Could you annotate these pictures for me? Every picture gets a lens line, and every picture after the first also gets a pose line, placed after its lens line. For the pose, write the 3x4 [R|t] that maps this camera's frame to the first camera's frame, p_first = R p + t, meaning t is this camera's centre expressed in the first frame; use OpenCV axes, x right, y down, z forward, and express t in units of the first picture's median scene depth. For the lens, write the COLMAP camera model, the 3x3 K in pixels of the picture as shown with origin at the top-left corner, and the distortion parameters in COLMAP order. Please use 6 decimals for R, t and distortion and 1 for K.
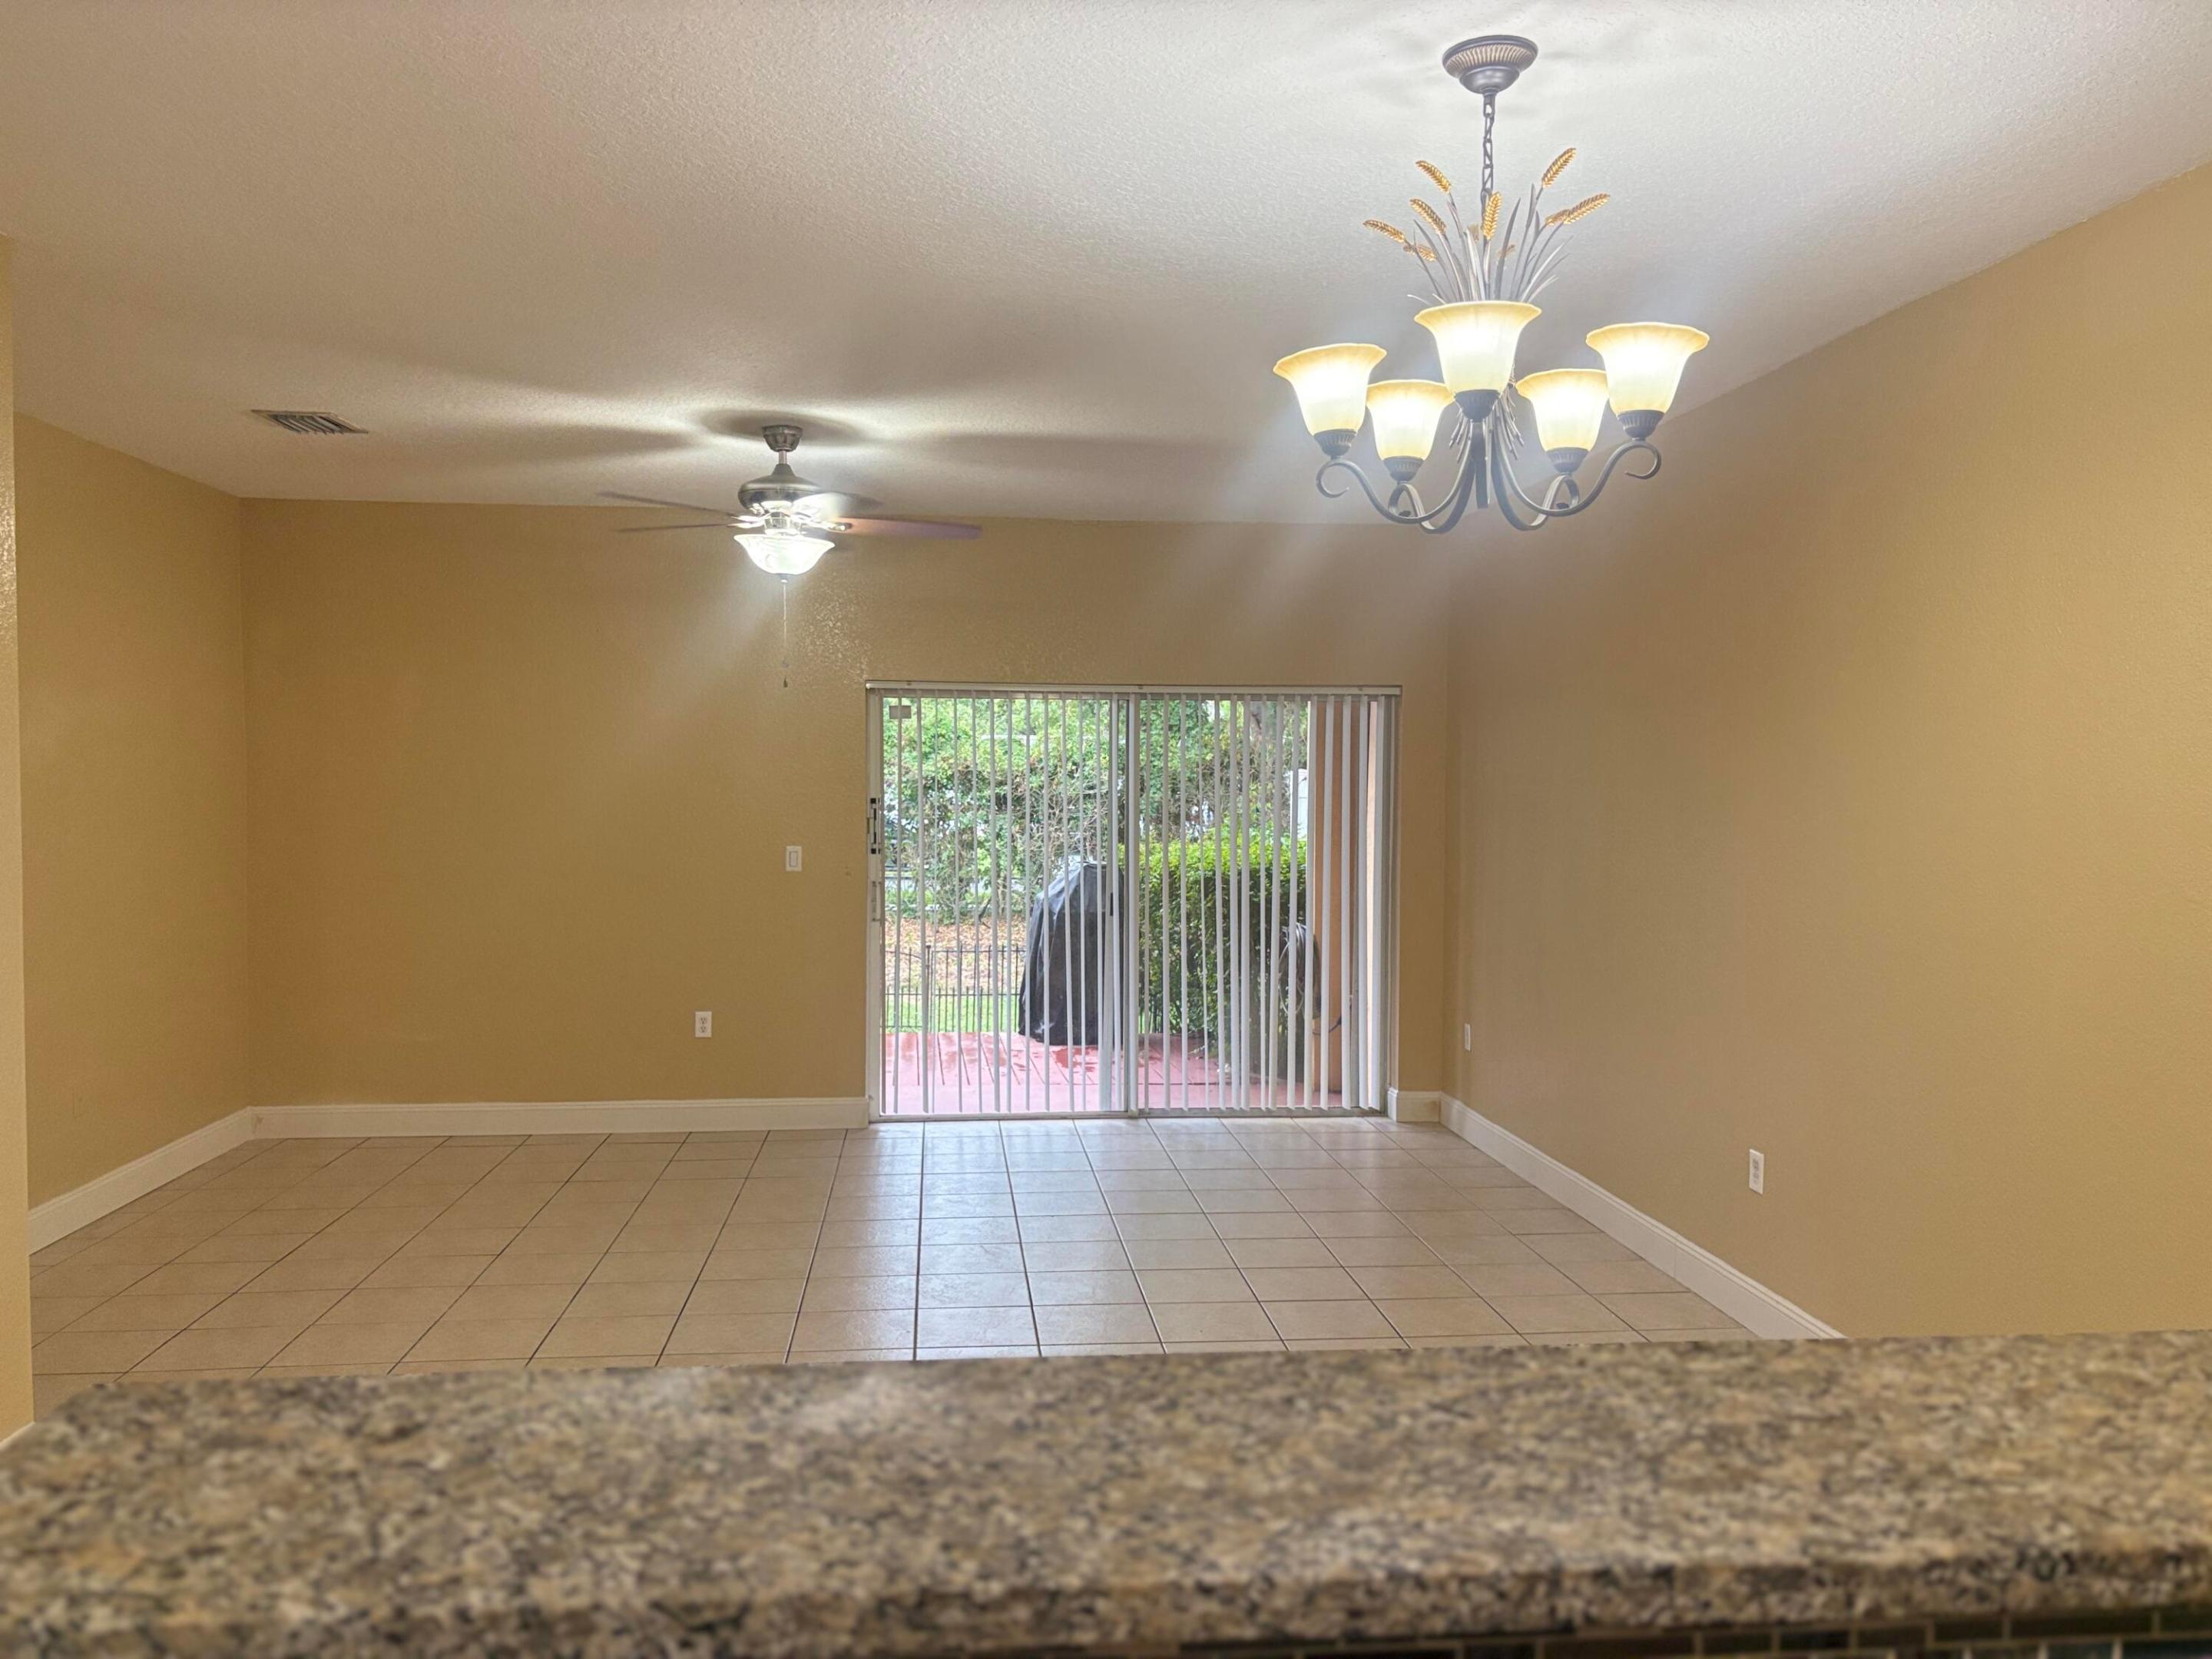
lens RADIAL K [[1677.7, 0, 1094.4], [0, 1677.7, 828.7], [0, 0, 1]] dist [0.041023, -0.043115]
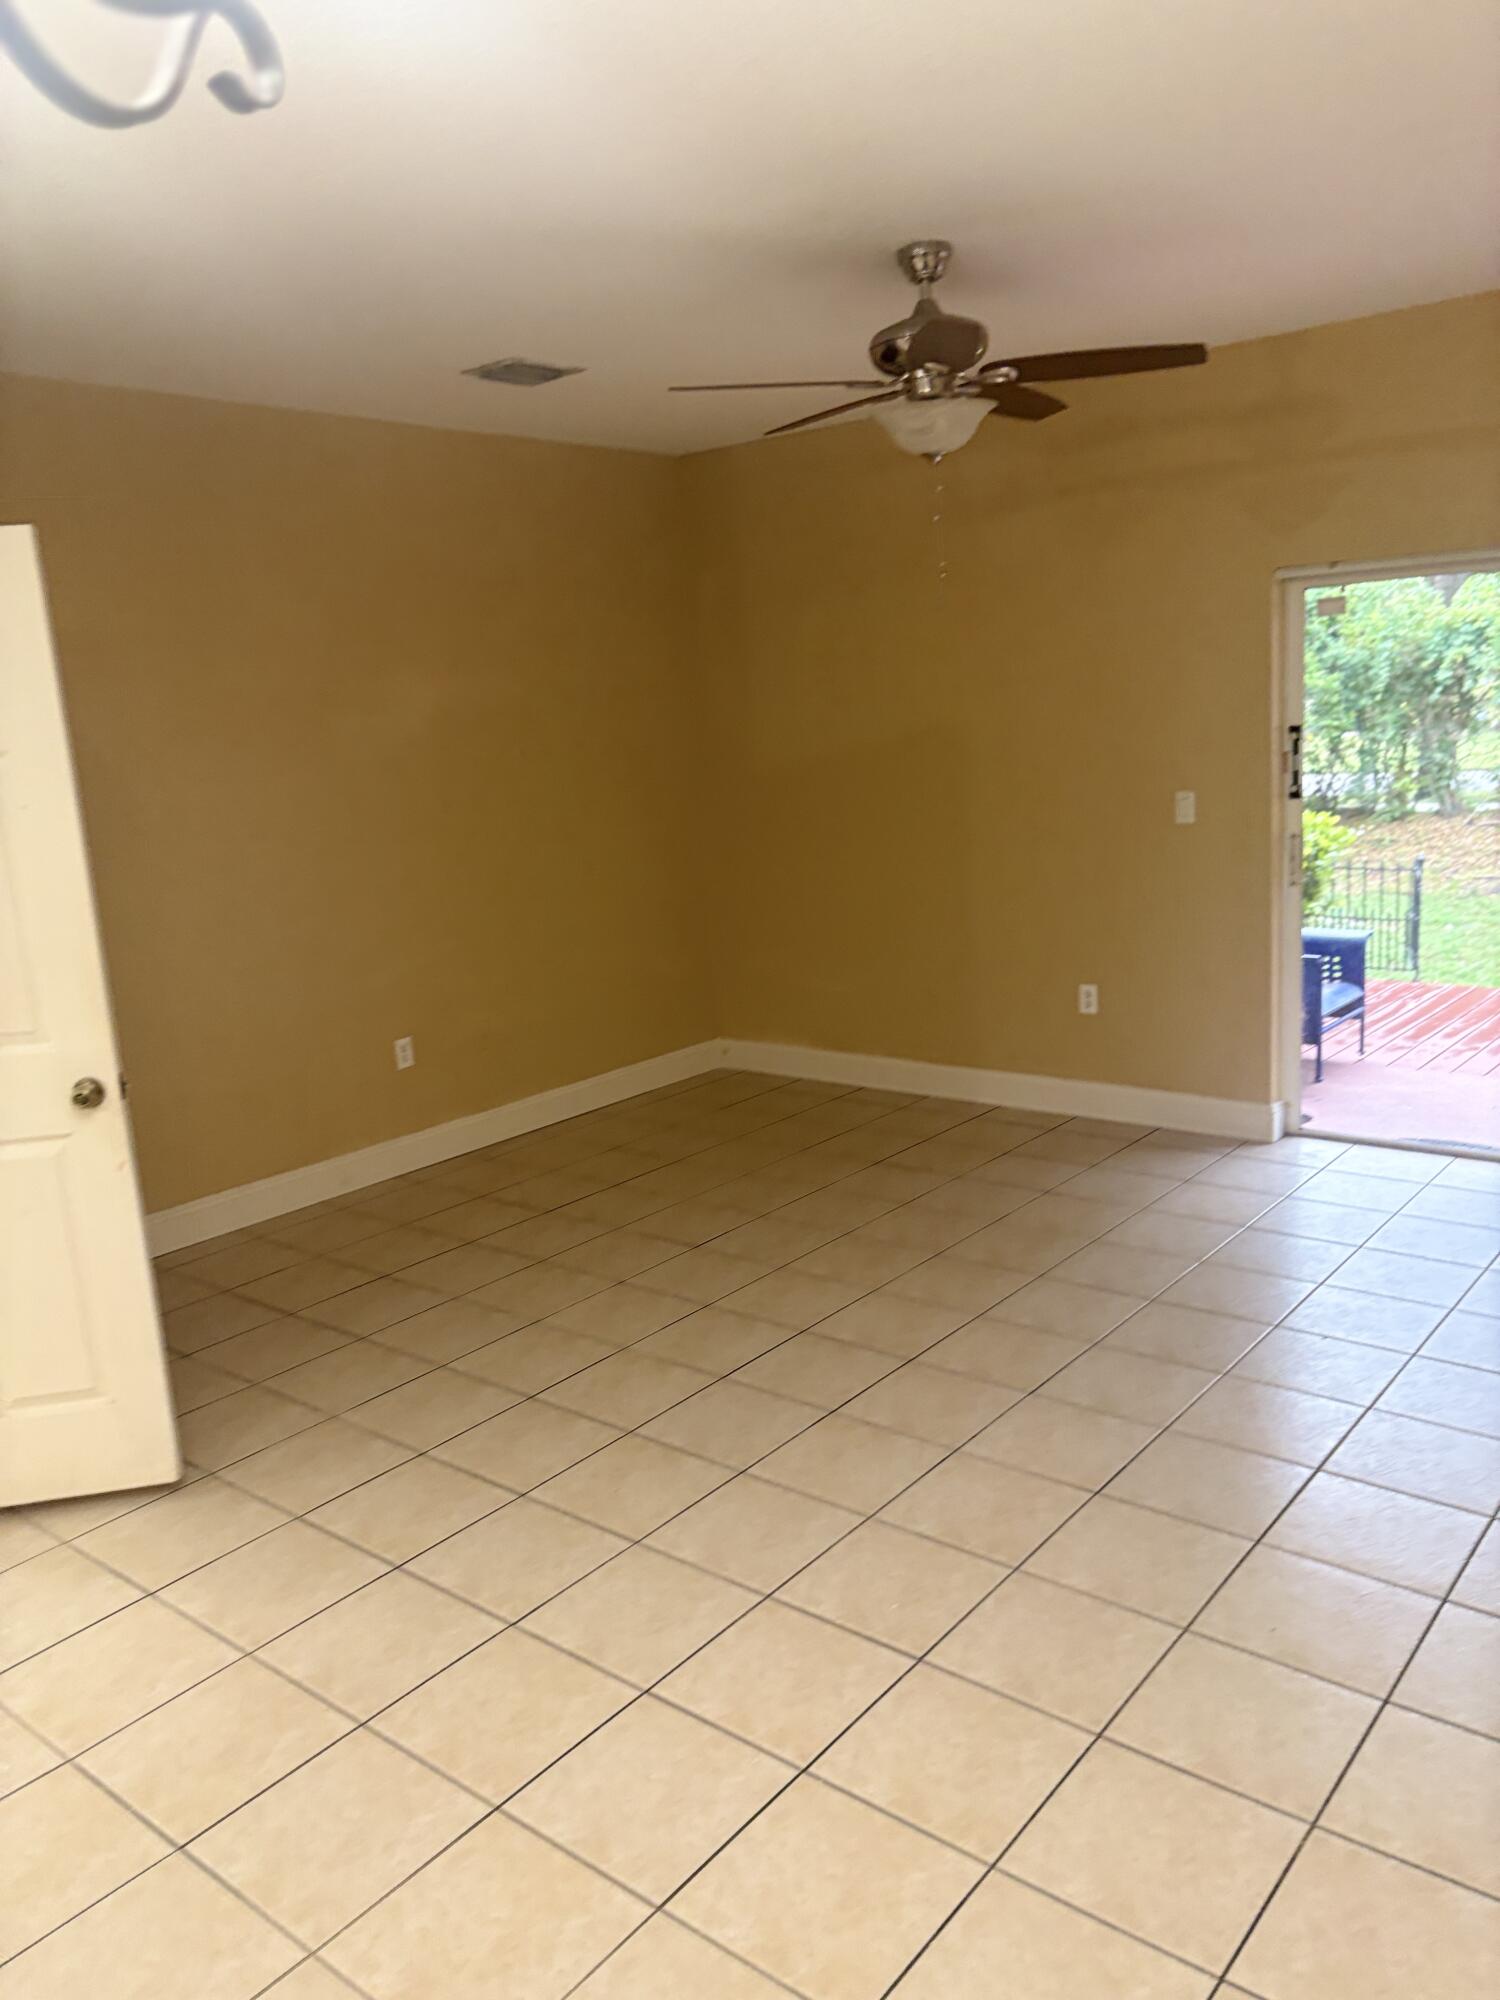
lens RADIAL K [[1516.9, 0, 755.0], [0, 1516.9, 1010.0], [0, 0, 1]] dist [0.041023, -0.043115]
pose [[0.707736, 0.091664, -0.700505, 0.198442], [0.043157, 0.984086, 0.172375, -0.021613], [0.705157, -0.152228, 0.692517, 0.330552]]
